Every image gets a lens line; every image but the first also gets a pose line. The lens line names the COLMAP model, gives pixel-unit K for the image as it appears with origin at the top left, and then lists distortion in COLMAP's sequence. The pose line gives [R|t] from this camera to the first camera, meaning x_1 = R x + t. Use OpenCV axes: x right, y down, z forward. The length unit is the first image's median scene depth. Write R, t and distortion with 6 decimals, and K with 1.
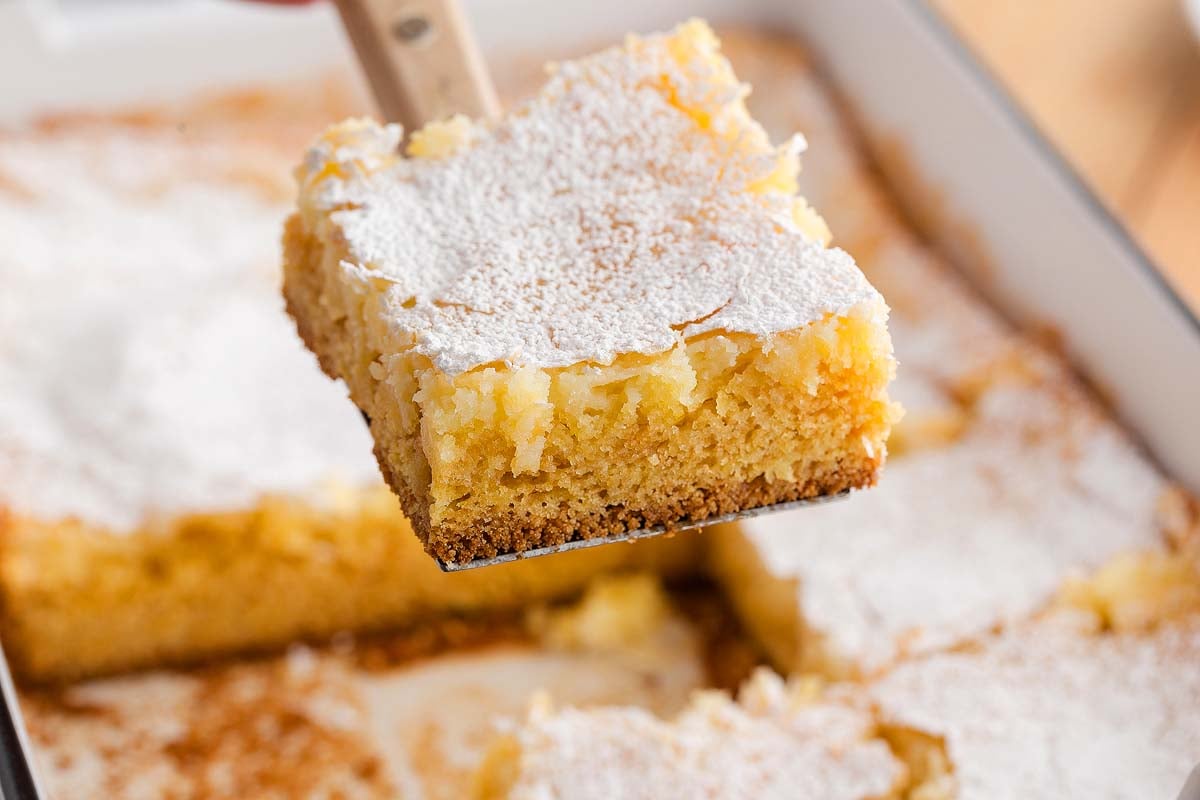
lens RADIAL K [[4235.4, 0, 600.0], [0, 4235.4, 400.0], [0, 0, 1]] dist [0.134221, 1.137465]
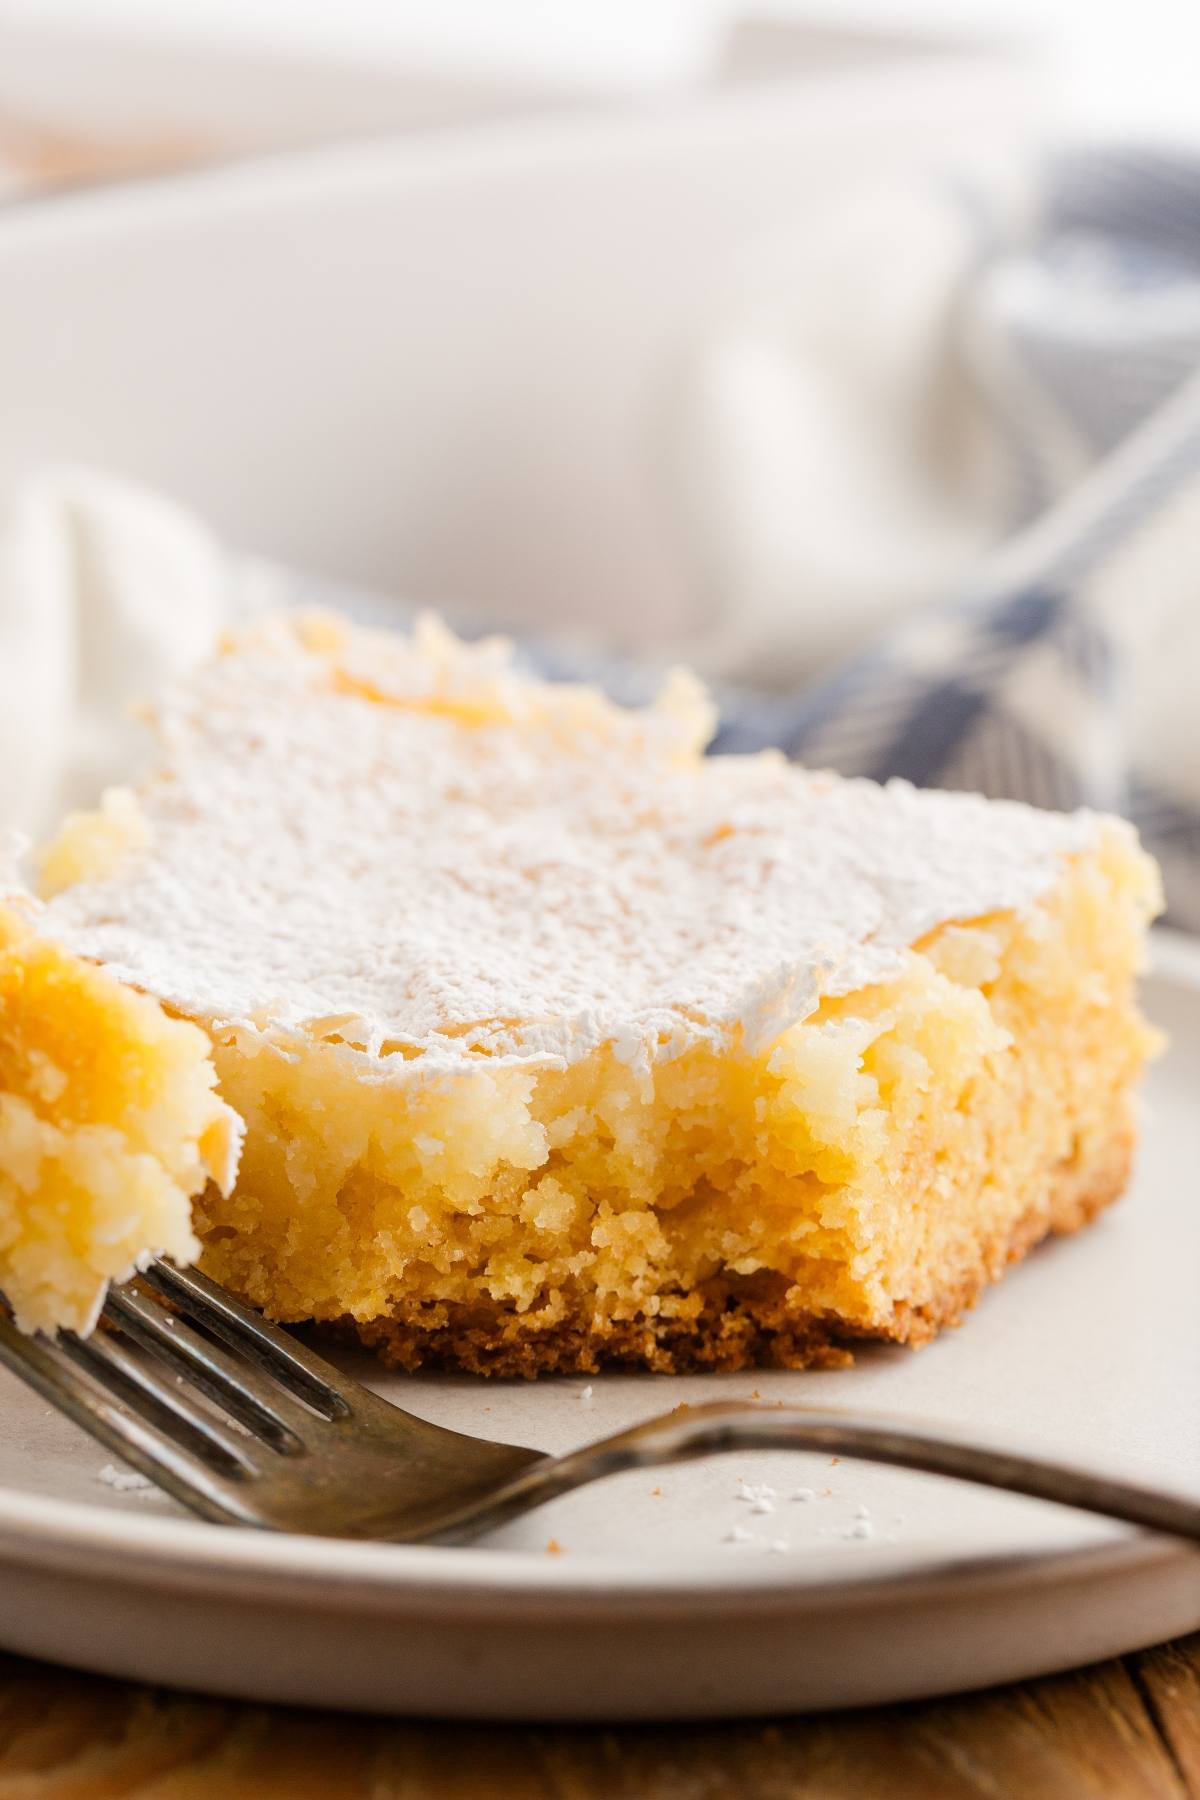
lens RADIAL K [[6353.0, 0, 600.0], [0, 6353.0, 900.0], [0, 0, 1]] dist [0.134221, 1.137465]
pose [[0.739207, -0.210447, 0.639754, -0.492881], [0.364630, 0.923715, -0.117458, 0.056174], [-0.566231, 0.320099, 0.759552, 0.420500]]
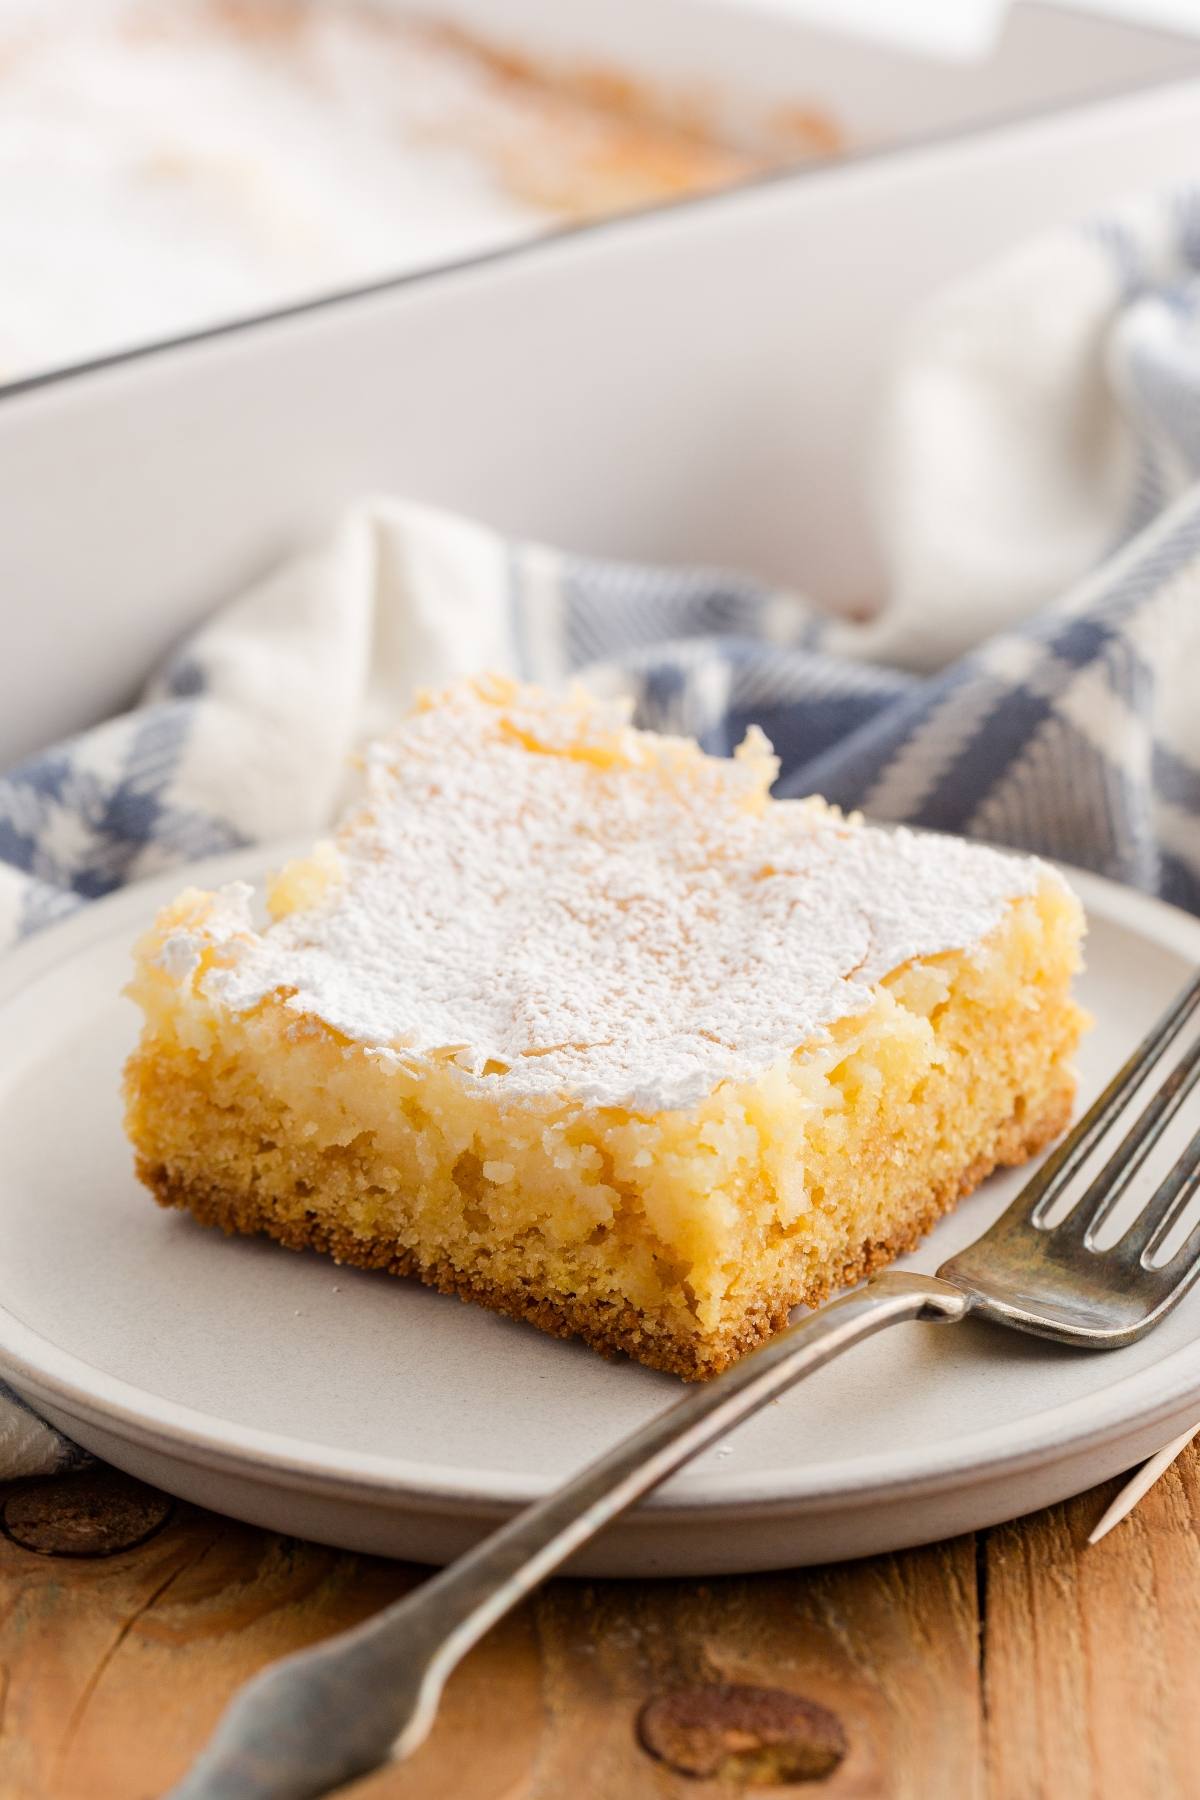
lens RADIAL K [[6353.0, 0, 600.0], [0, 6353.0, 900.0], [0, 0, 1]] dist [0.134221, 1.137465]
pose [[0.808500, -0.275589, 0.519978, -0.559881], [0.344018, 0.938208, -0.037653, -0.003584], [-0.477471, 0.209324, 0.853349, 0.101986]]
